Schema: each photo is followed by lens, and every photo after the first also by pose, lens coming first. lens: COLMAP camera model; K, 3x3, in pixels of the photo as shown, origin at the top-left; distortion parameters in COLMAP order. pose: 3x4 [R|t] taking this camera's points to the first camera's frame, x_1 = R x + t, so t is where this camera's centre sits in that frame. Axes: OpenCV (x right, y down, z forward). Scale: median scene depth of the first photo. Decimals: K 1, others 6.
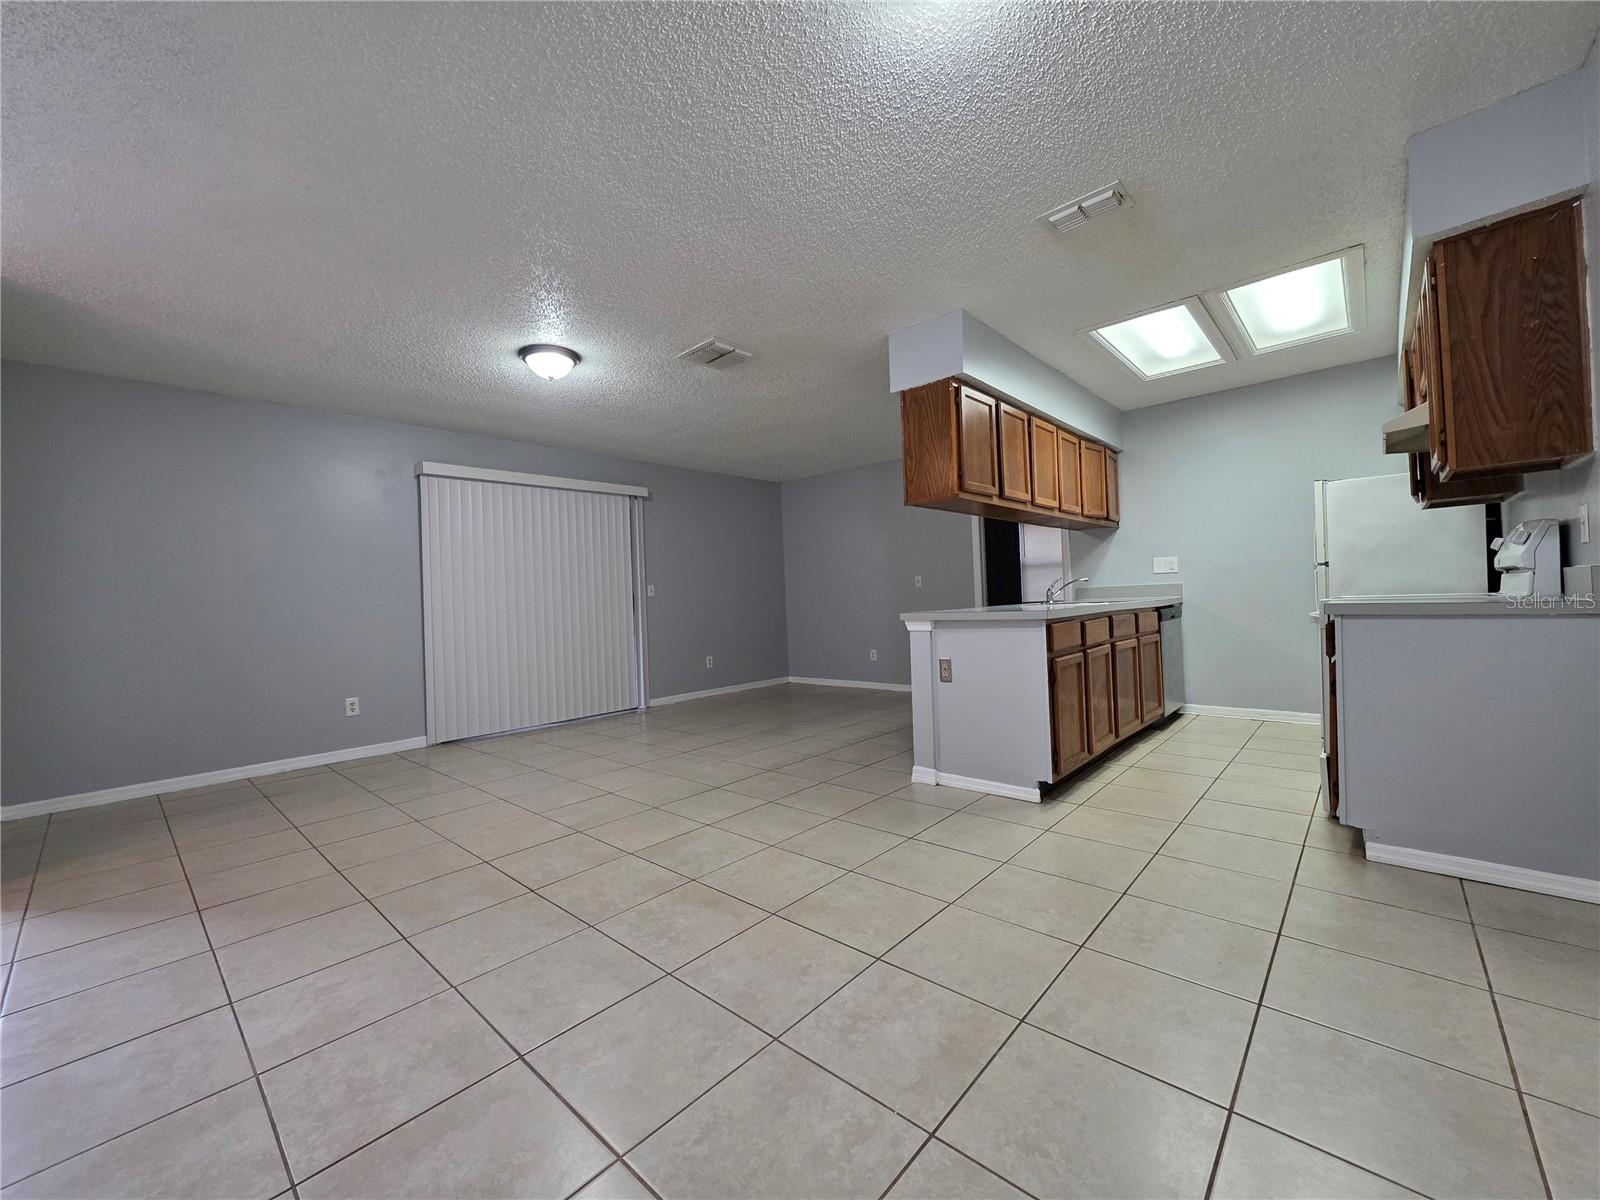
lens RADIAL K [[633.8, 0, 796.7], [0, 633.8, 597.3], [0, 0, 1]] dist [0.000770, 0.000279]
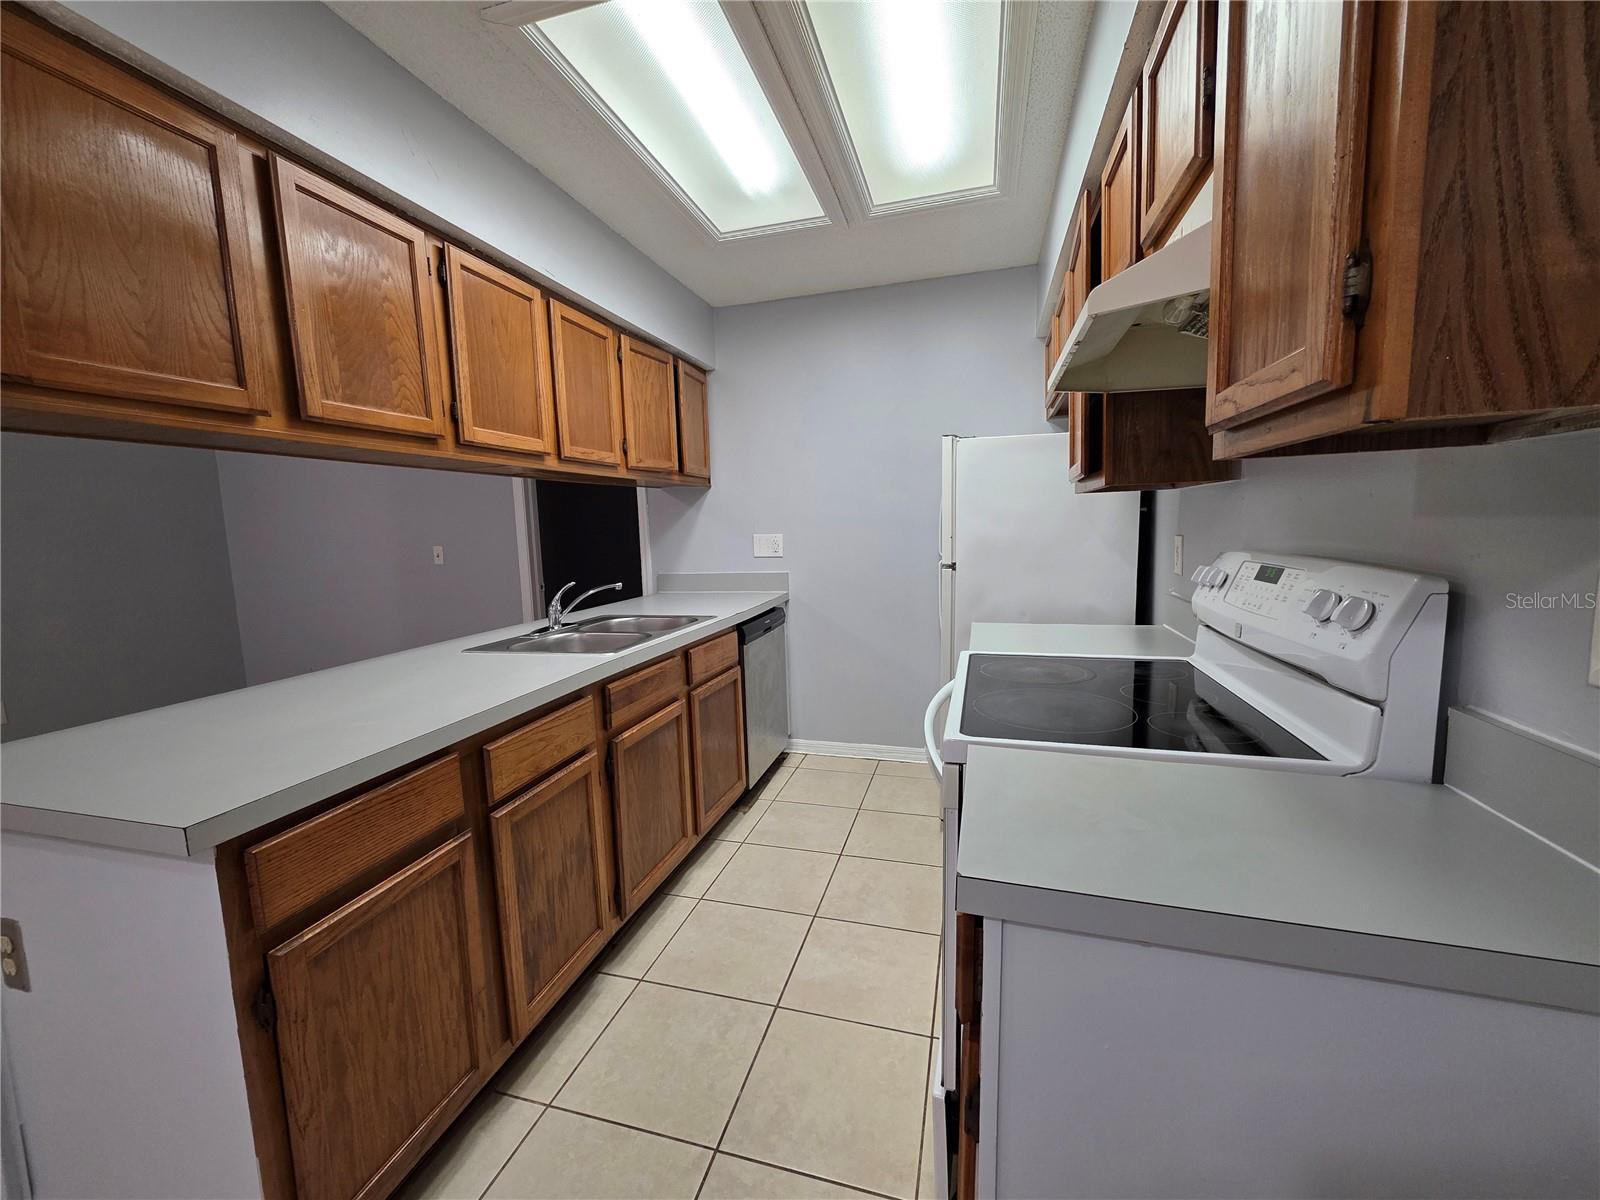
lens RADIAL K [[633.8, 0, 796.7], [0, 633.8, 597.3], [0, 0, 1]] dist [0.000770, 0.000279]
pose [[0.894226, -0.039258, 0.445891, 0.343661], [-0.006797, 0.994841, 0.101221, -0.074698], [-0.447565, -0.093545, 0.889345, 0.421048]]
